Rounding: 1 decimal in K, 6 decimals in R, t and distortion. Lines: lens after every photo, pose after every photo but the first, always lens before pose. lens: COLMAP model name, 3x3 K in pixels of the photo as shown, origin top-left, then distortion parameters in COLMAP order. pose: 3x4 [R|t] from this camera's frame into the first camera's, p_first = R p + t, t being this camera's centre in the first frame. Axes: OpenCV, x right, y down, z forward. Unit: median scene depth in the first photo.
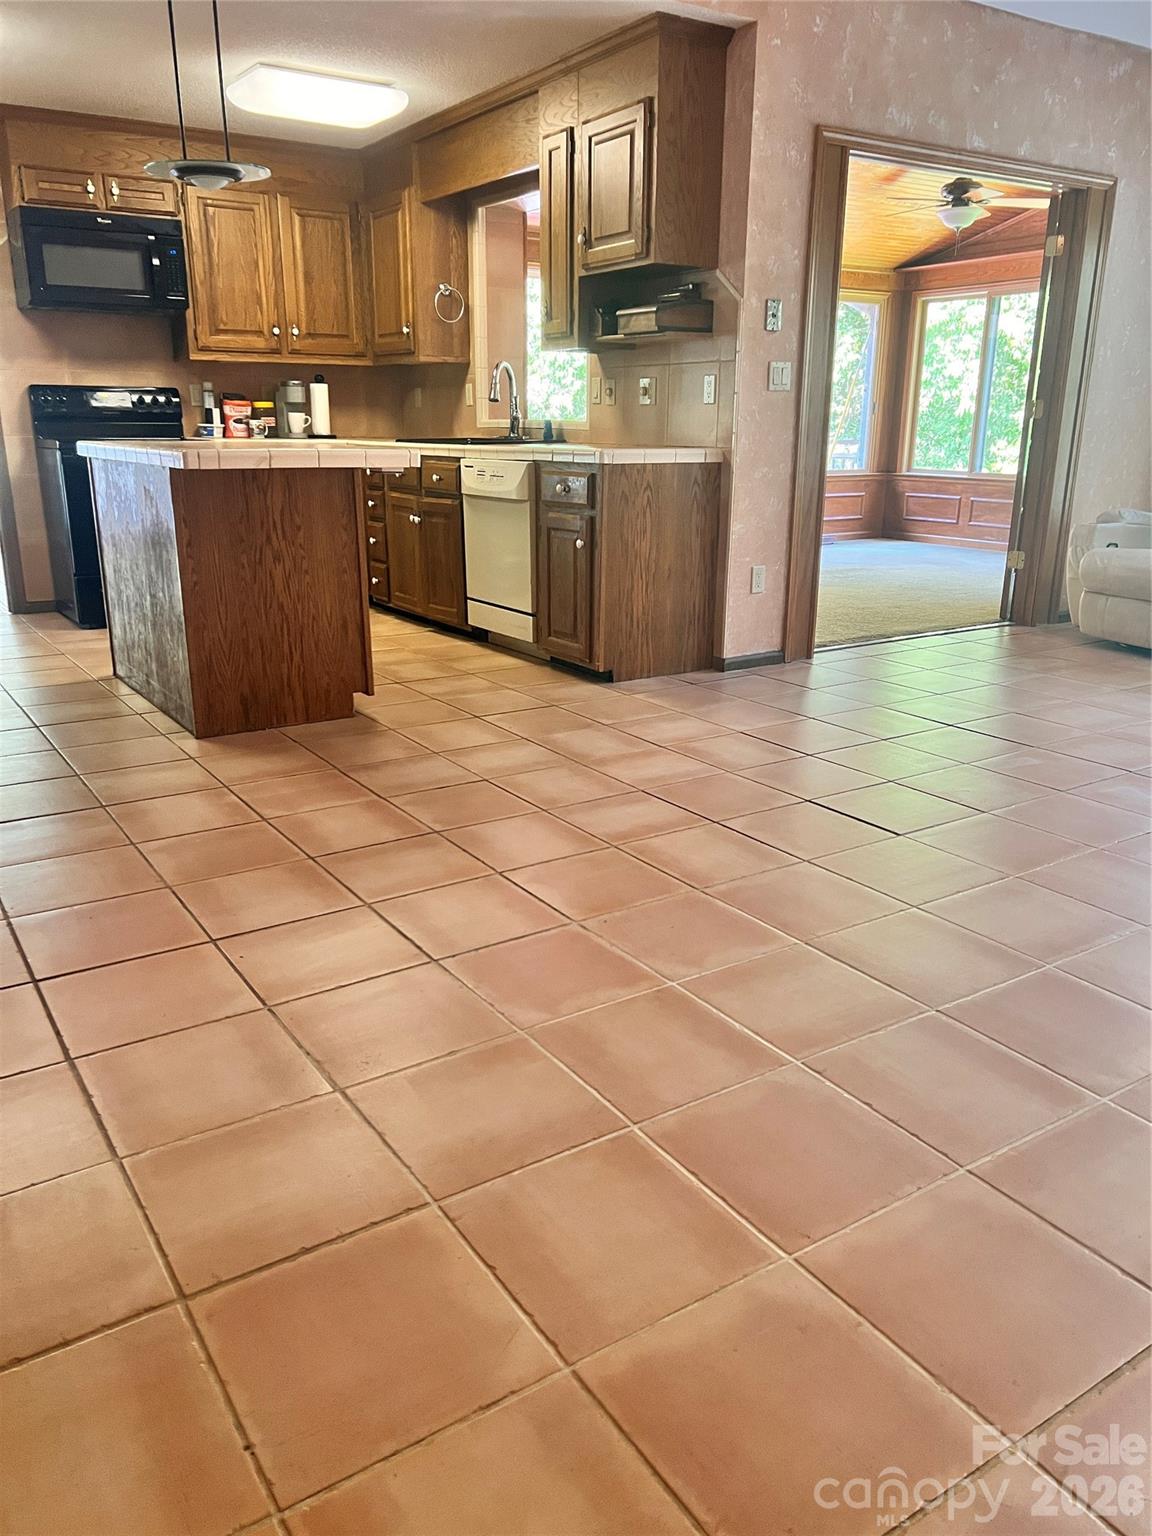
lens RADIAL K [[1153.9, 0, 571.0], [0, 1153.9, 767.2], [0, 0, 1]] dist [0.015053, -0.001258]
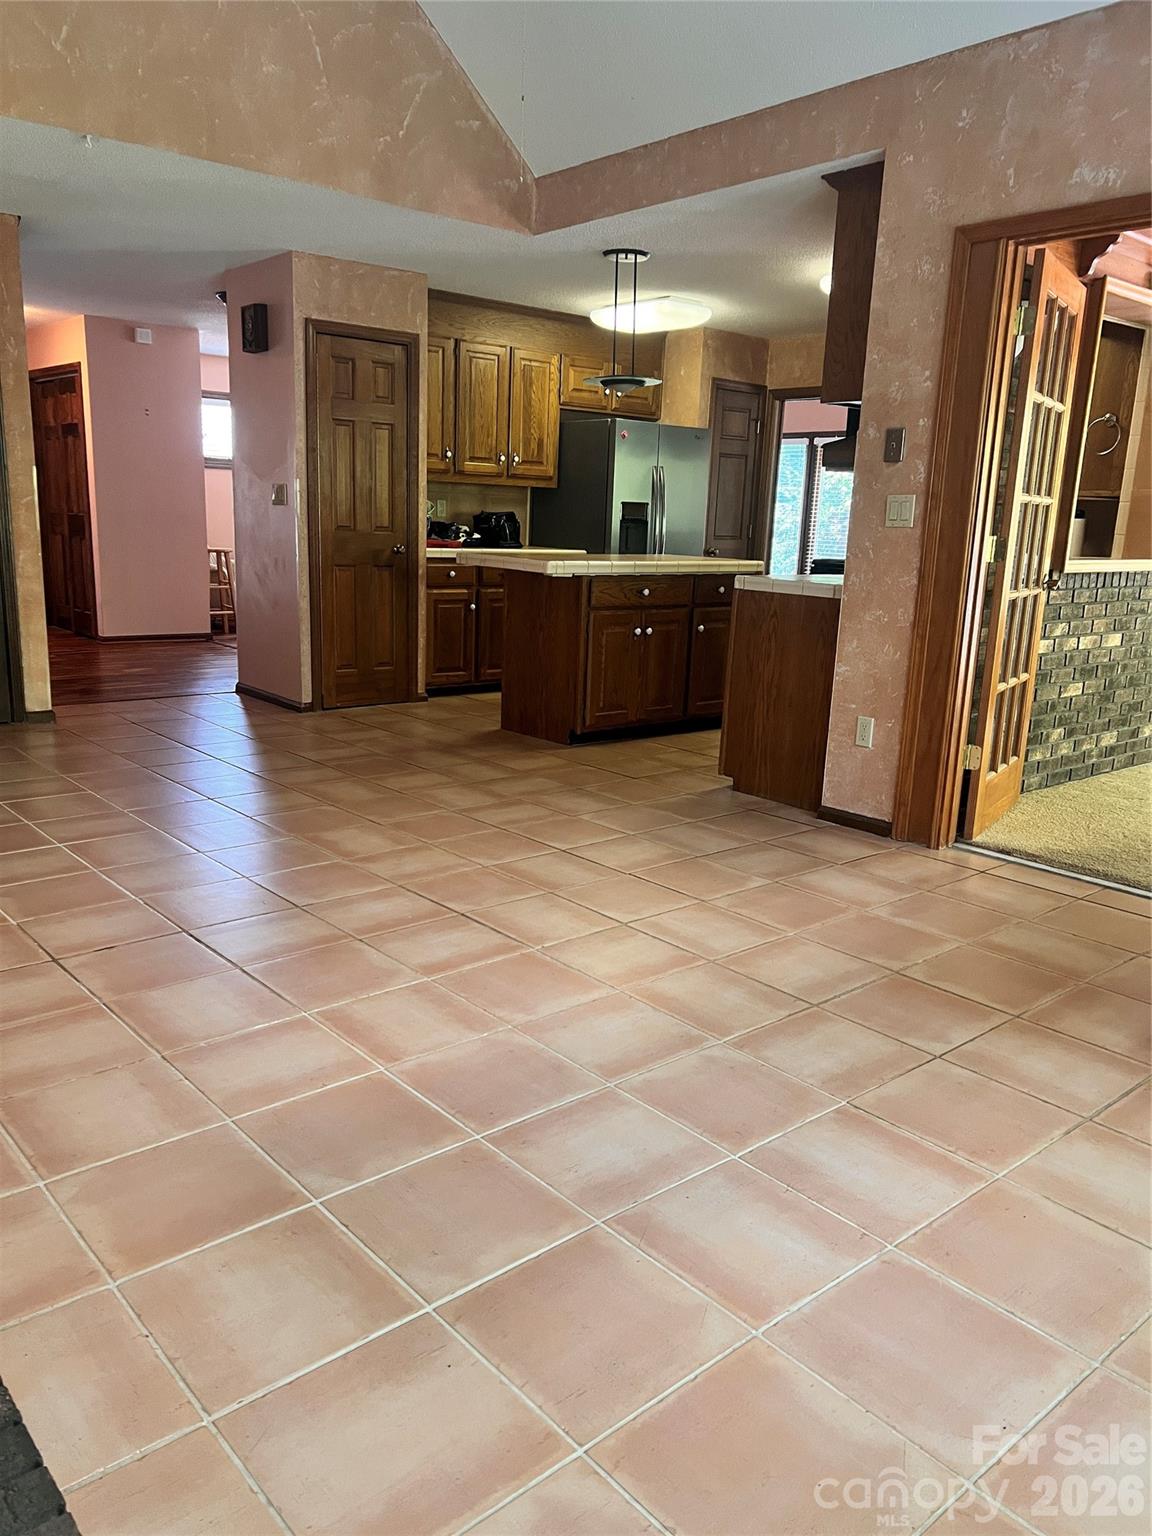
lens RADIAL K [[1153.9, 0, 571.3], [0, 1153.9, 771.1], [0, 0, 1]] dist [0.015053, -0.001258]
pose [[0.142303, 0.220741, -0.964895, 1.099256], [-0.321463, 0.932281, 0.165871, -0.231880], [0.936169, 0.286574, 0.203627, 0.680035]]
